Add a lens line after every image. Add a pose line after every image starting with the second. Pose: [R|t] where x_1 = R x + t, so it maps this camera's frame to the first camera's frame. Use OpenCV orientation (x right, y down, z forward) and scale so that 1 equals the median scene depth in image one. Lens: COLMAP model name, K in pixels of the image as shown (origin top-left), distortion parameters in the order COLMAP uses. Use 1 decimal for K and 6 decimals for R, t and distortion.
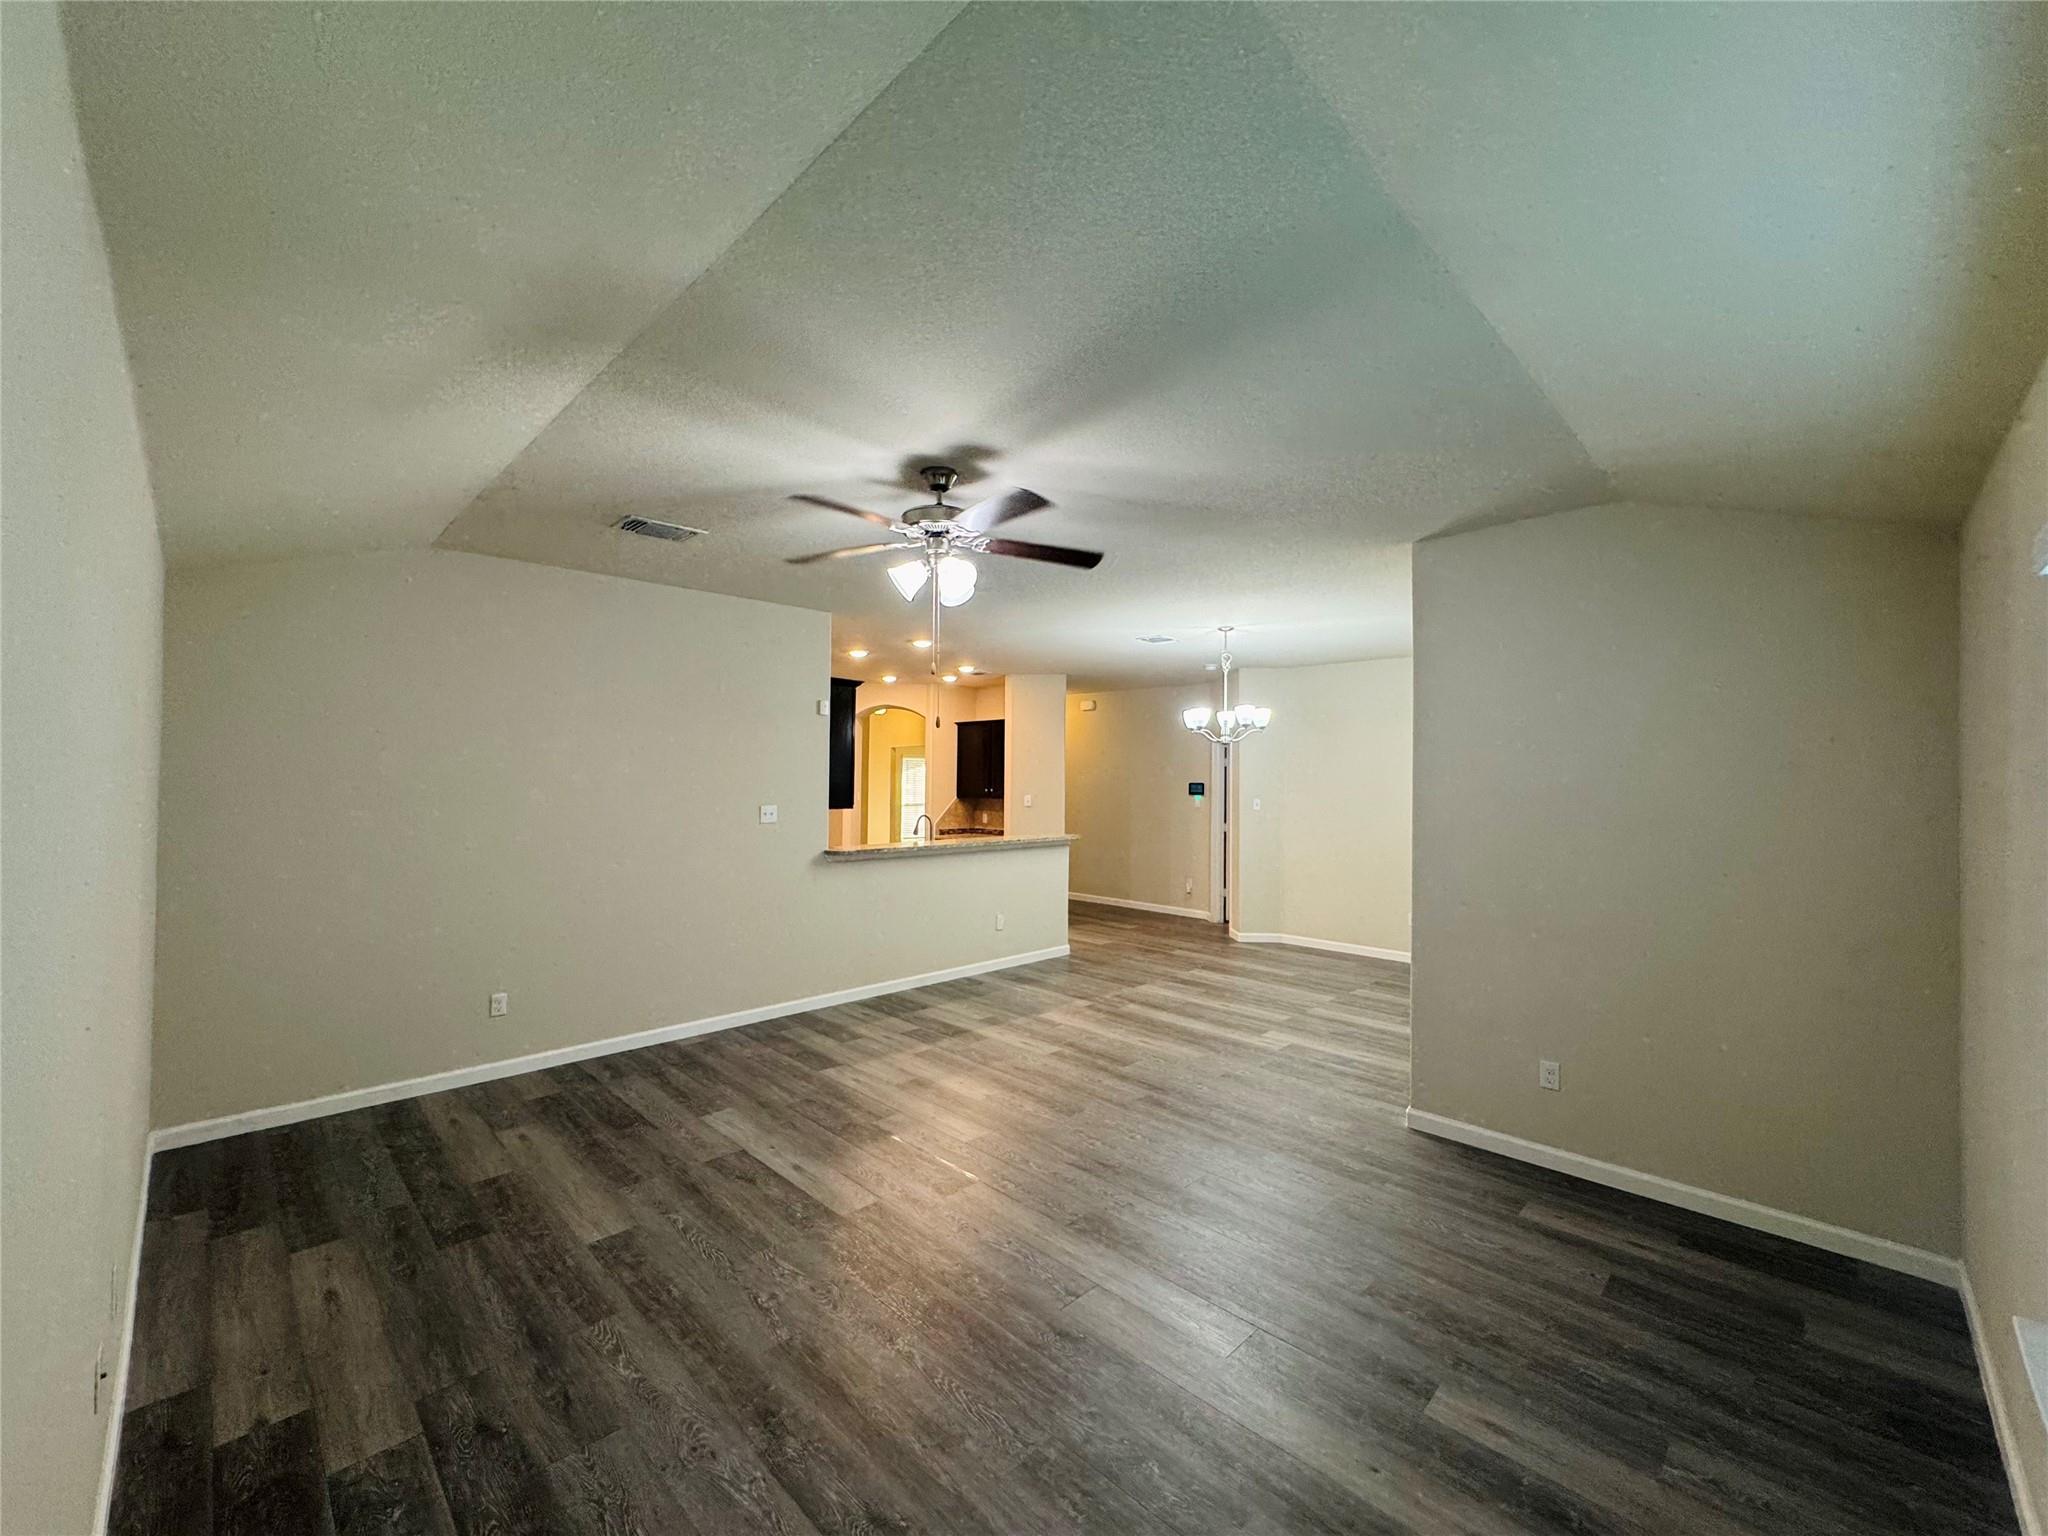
lens RADIAL K [[816.8, 0, 1024.0], [0, 816.8, 768.0], [0, 0, 1]] dist [-0.000517, -0.000203]
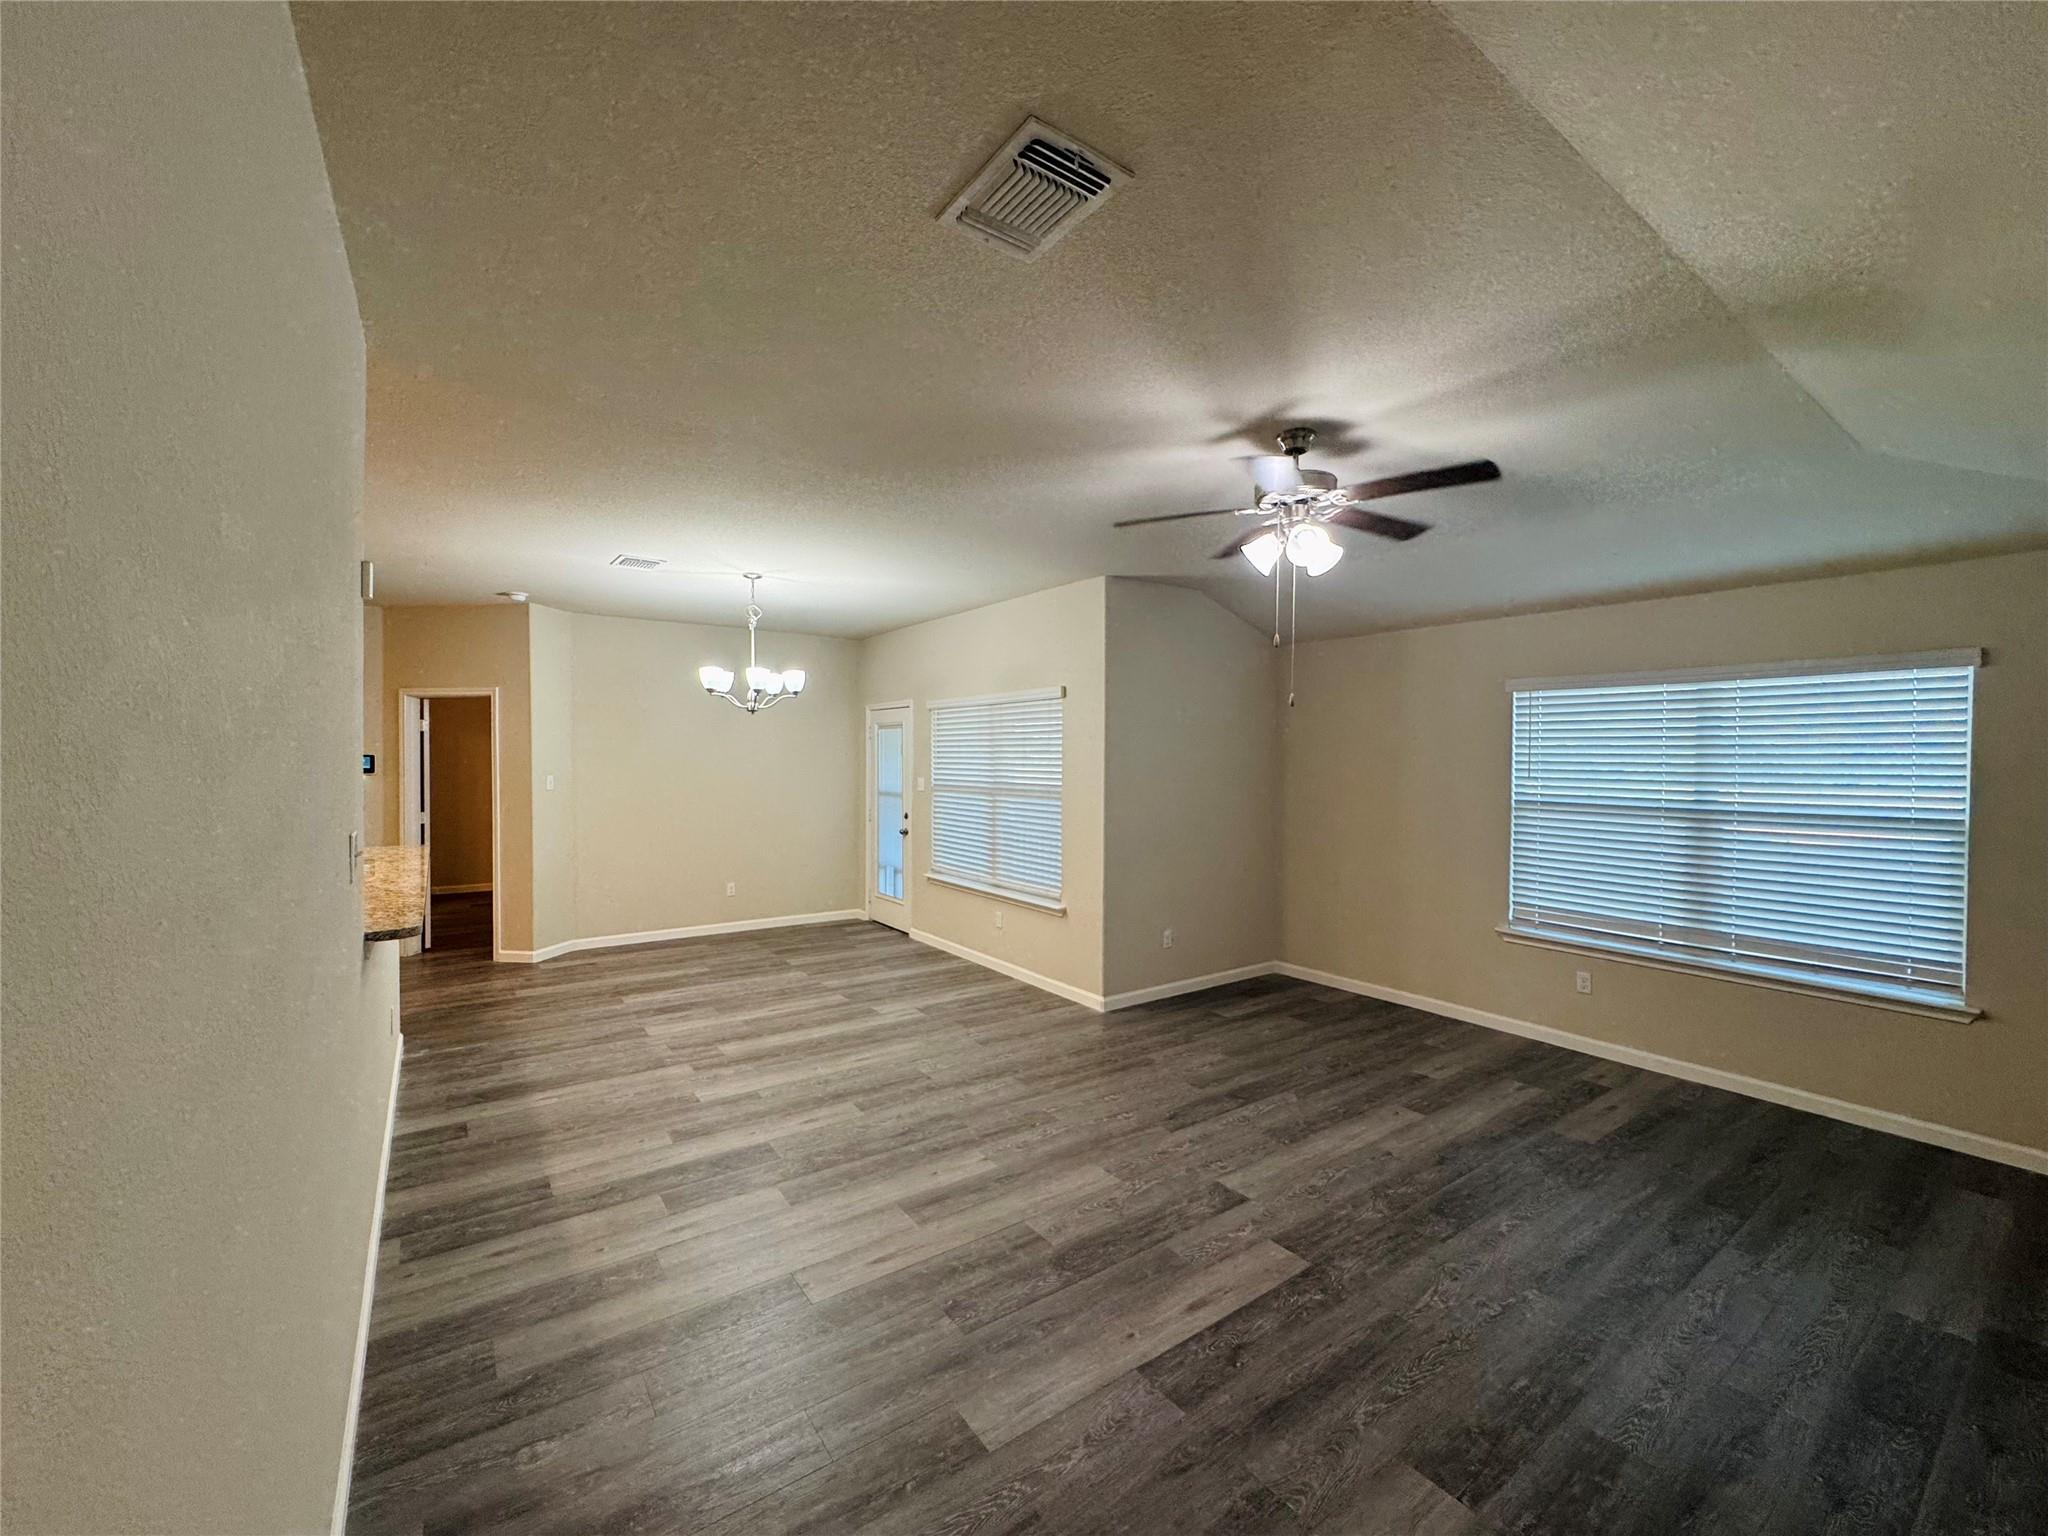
lens RADIAL K [[816.8, 0, 1024.0], [0, 816.8, 768.0], [0, 0, 1]] dist [-0.000517, -0.000203]
pose [[0.170012, -0.023121, 0.985171, -0.708495], [-0.020066, 0.999436, 0.026918, 0.001778], [-0.985238, -0.024345, 0.169452, 0.738343]]
